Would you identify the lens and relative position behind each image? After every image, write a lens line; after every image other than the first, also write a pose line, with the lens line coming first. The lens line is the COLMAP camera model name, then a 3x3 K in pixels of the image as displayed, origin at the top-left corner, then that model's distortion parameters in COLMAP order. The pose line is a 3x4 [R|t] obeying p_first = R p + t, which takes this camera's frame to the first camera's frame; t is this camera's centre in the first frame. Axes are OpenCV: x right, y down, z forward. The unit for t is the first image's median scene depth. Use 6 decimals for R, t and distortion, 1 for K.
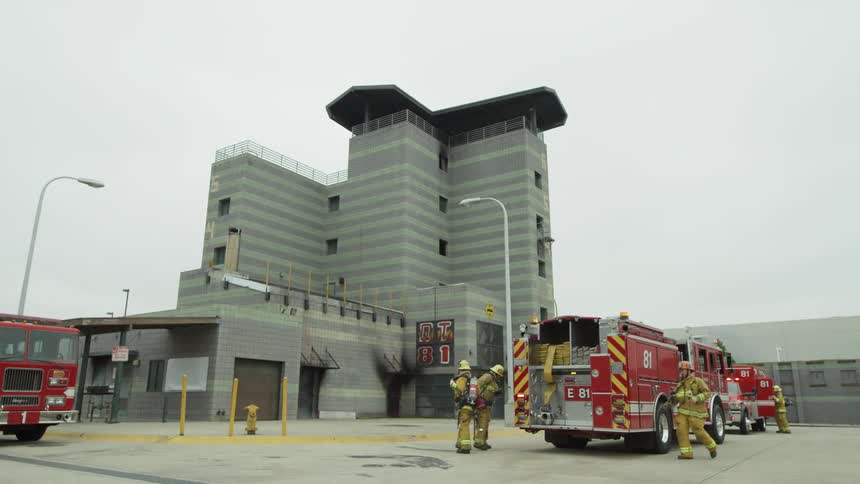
lens RADIAL K [[638.5, 0, 430.0], [0, 638.5, 242.0], [0, 0, 1]] dist [-0.000772, 0.000602]
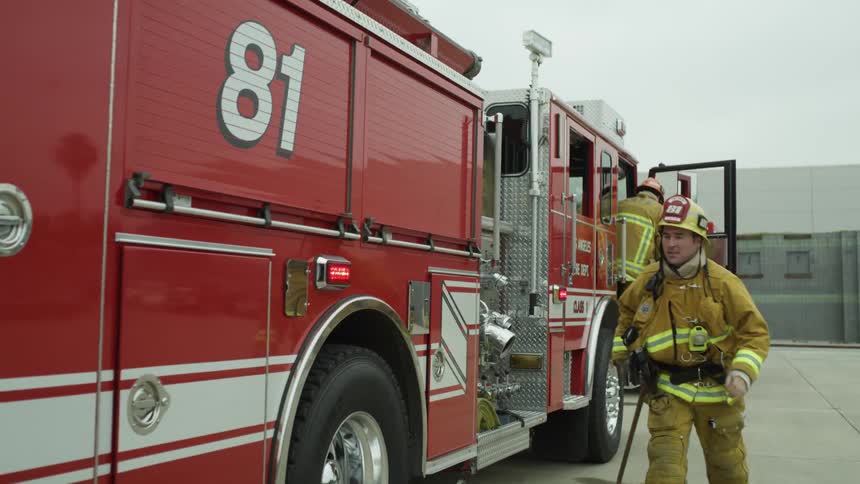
lens RADIAL K [[1025.3, 0, 430.0], [0, 1025.3, 242.0], [0, 0, 1]] dist [-0.008894, 0.007878]
pose [[0.964264, 0.025094, 0.263751, 0.247455], [-0.075656, 0.980133, 0.183343, 0.134900], [-0.253910, -0.196746, 0.947006, 0.588979]]
